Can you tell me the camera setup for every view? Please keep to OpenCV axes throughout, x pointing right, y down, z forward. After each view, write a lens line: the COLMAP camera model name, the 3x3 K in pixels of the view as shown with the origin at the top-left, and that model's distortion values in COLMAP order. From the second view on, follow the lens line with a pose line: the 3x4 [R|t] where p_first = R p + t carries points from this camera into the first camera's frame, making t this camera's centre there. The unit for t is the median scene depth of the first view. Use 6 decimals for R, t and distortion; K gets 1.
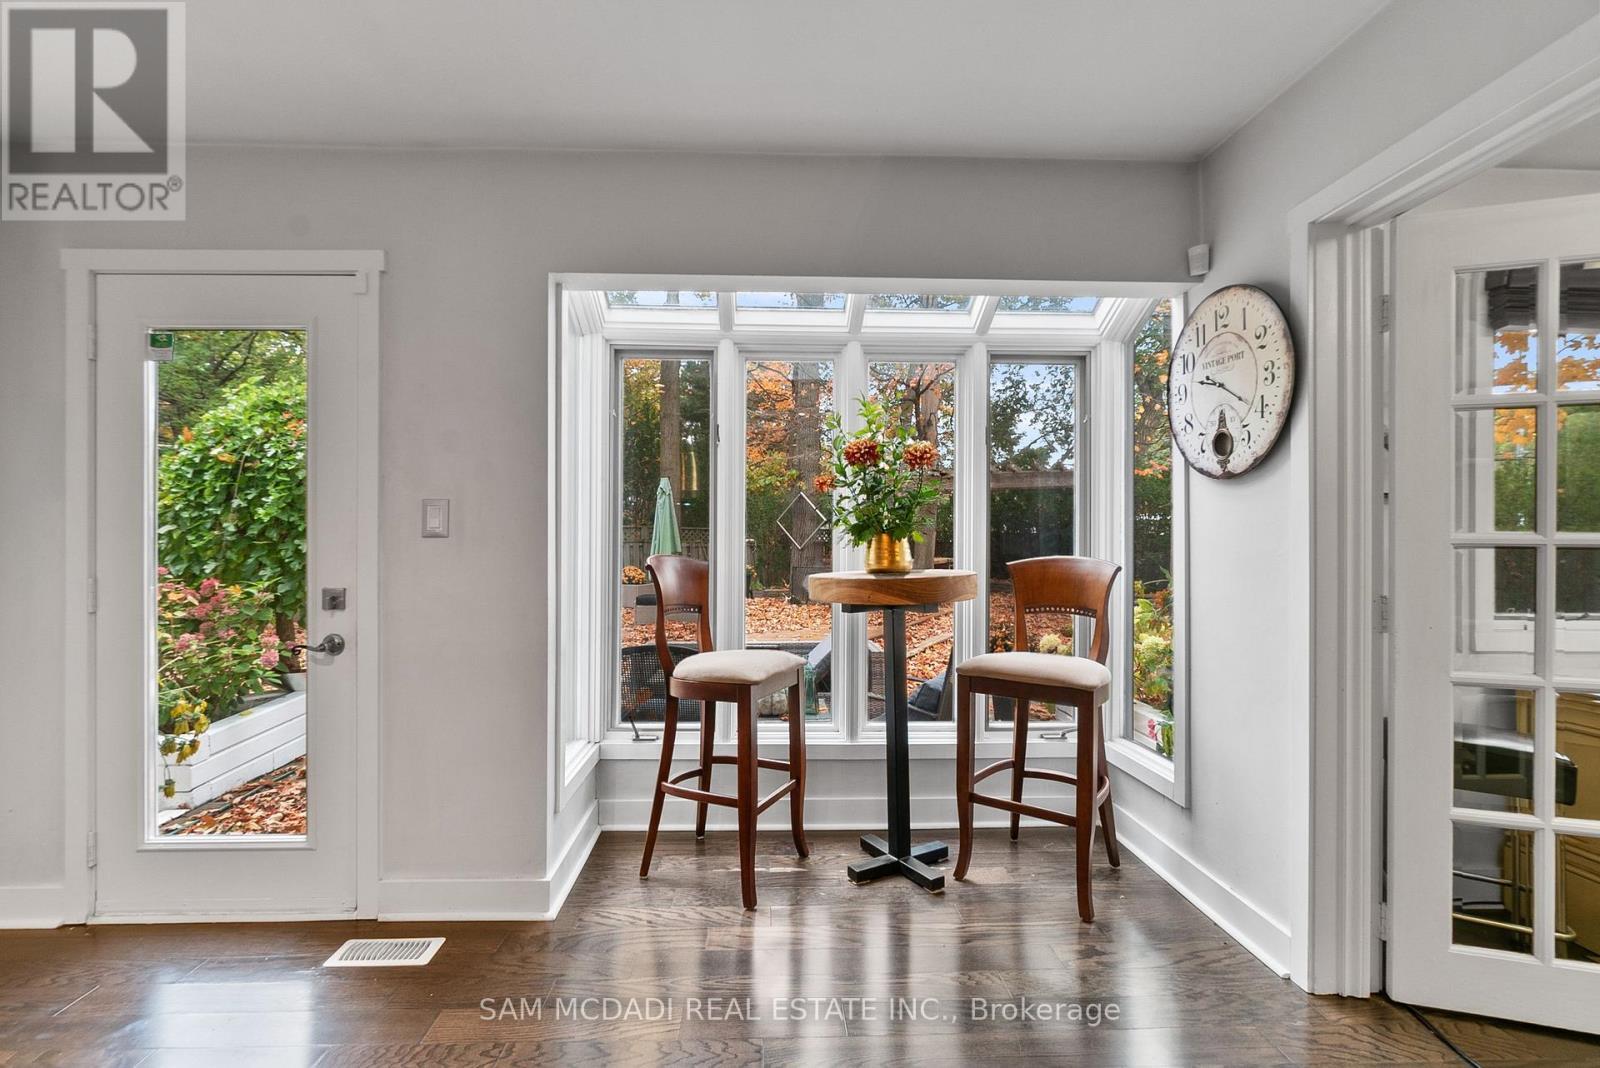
lens RADIAL K [[716.2, 0, 795.4], [0, 716.2, 535.6], [0, 0, 1]] dist [-0.003161, 0.000272]
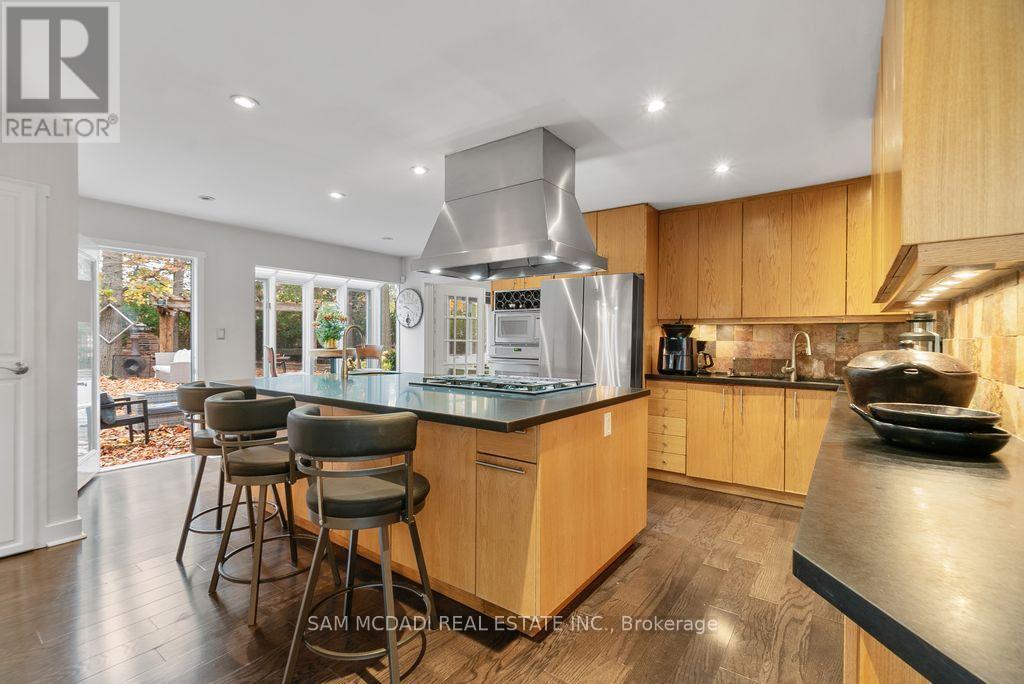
lens RADIAL K [[458.4, 0, 509.1], [0, 458.4, 343.0], [0, 0, 1]] dist [-0.003161, 0.000272]
pose [[0.612196, -0.004935, 0.790691, -1.413684], [-0.005434, 0.999931, 0.010449, -0.012487], [-0.790687, -0.010693, 0.612127, -1.414275]]
